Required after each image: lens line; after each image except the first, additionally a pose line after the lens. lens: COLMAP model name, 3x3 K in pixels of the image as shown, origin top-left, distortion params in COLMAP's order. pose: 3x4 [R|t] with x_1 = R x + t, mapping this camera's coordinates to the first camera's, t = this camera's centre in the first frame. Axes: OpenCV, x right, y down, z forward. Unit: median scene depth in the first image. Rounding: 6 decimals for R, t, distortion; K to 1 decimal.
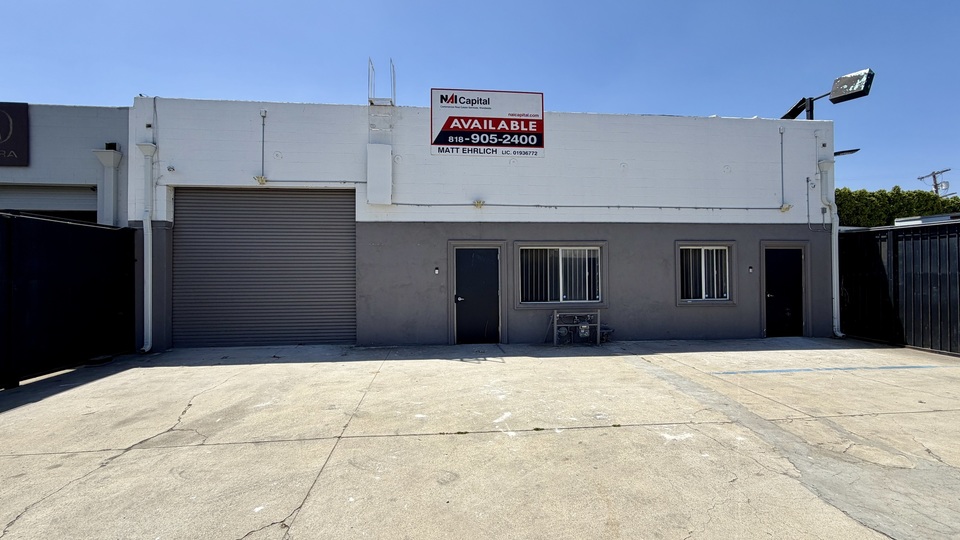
lens RADIAL K [[384.5, 0, 478.3], [0, 384.5, 267.6], [0, 0, 1]] dist [-0.002293, 0.000759]
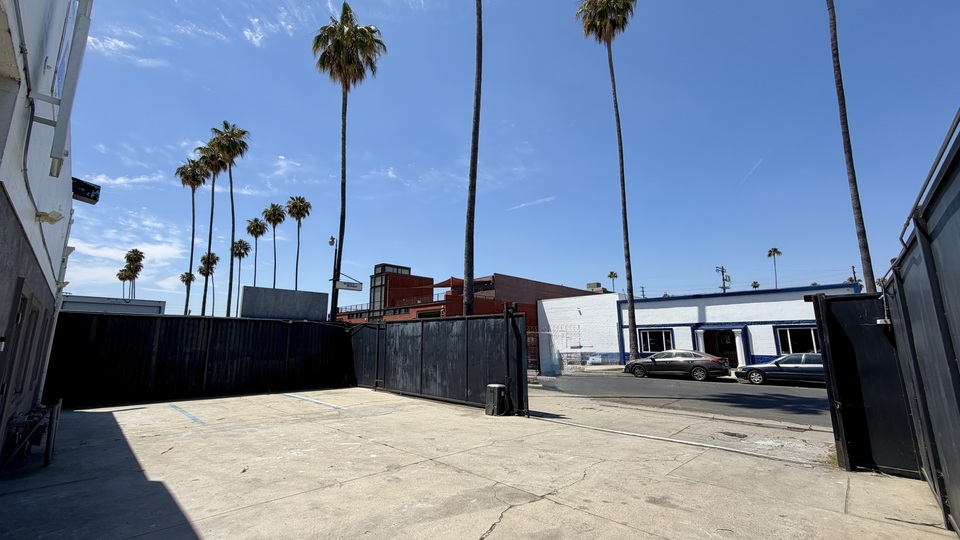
lens RADIAL K [[384.5, 0, 473.7], [0, 384.5, 272.8], [0, 0, 1]] dist [-0.002293, 0.000759]
pose [[-0.638567, 0.145193, 0.755745, -0.762047], [-0.001356, 0.981827, -0.189773, 0.010486], [-0.769565, -0.122208, -0.626765, 0.857307]]
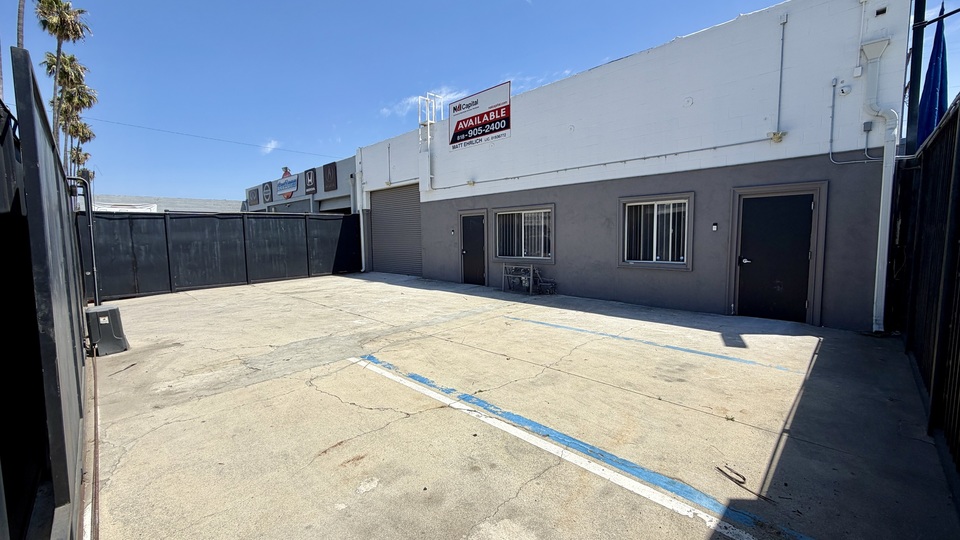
lens RADIAL K [[384.5, 0, 481.8], [0, 384.5, 270.3], [0, 0, 1]] dist [-0.002293, 0.000759]
pose [[0.641580, 0.065976, -0.764213, 1.084986], [0.023250, 0.994164, 0.105347, -0.000025], [0.766703, -0.085357, 0.636302, 0.131402]]
